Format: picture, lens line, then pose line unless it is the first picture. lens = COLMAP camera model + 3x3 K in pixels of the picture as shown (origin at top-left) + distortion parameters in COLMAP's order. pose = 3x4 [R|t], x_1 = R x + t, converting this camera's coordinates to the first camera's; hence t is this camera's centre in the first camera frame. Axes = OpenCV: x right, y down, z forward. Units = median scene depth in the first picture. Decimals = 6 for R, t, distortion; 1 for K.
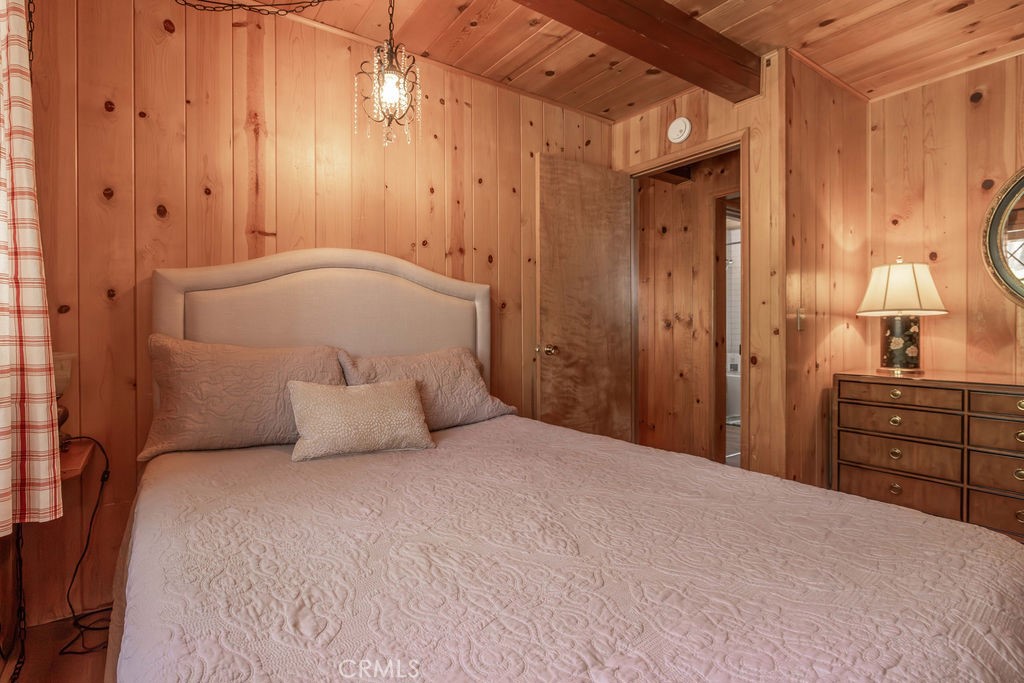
lens RADIAL K [[499.7, 0, 510.5], [0, 499.7, 334.2], [0, 0, 1]] dist [-0.002686, -0.000129]
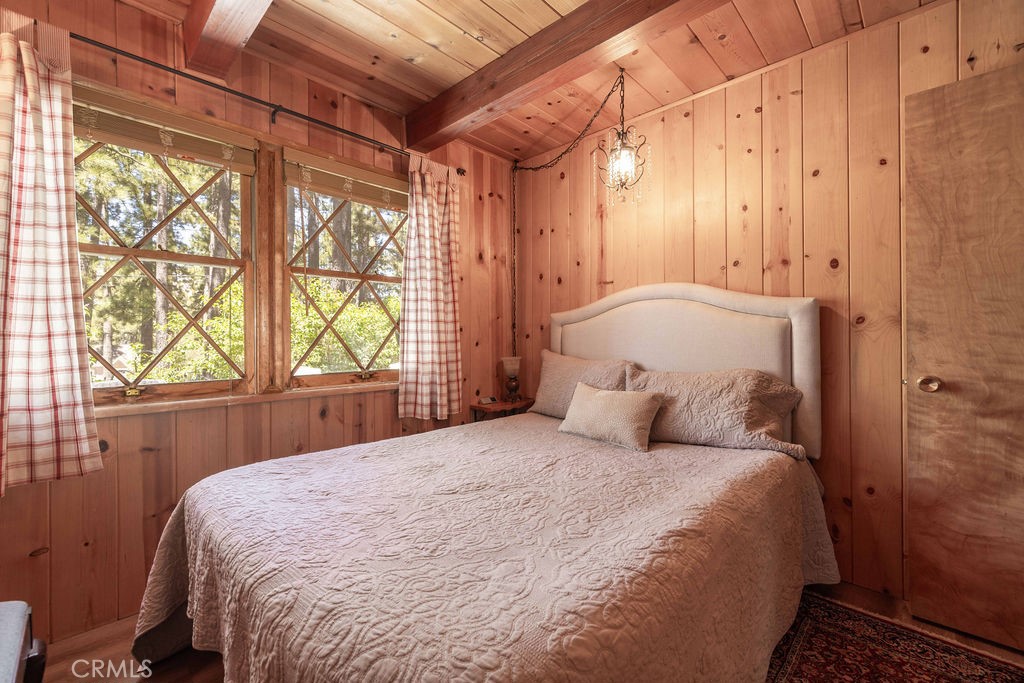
lens RADIAL K [[436.0, 0, 506.4], [0, 436.0, 344.9], [0, 0, 1]] dist [0.000926, 0.000604]
pose [[0.193708, 0.016678, -0.980918, 0.639846], [-0.008205, 0.999848, 0.015379, -0.029692], [0.981025, 0.005069, 0.193815, 0.400993]]
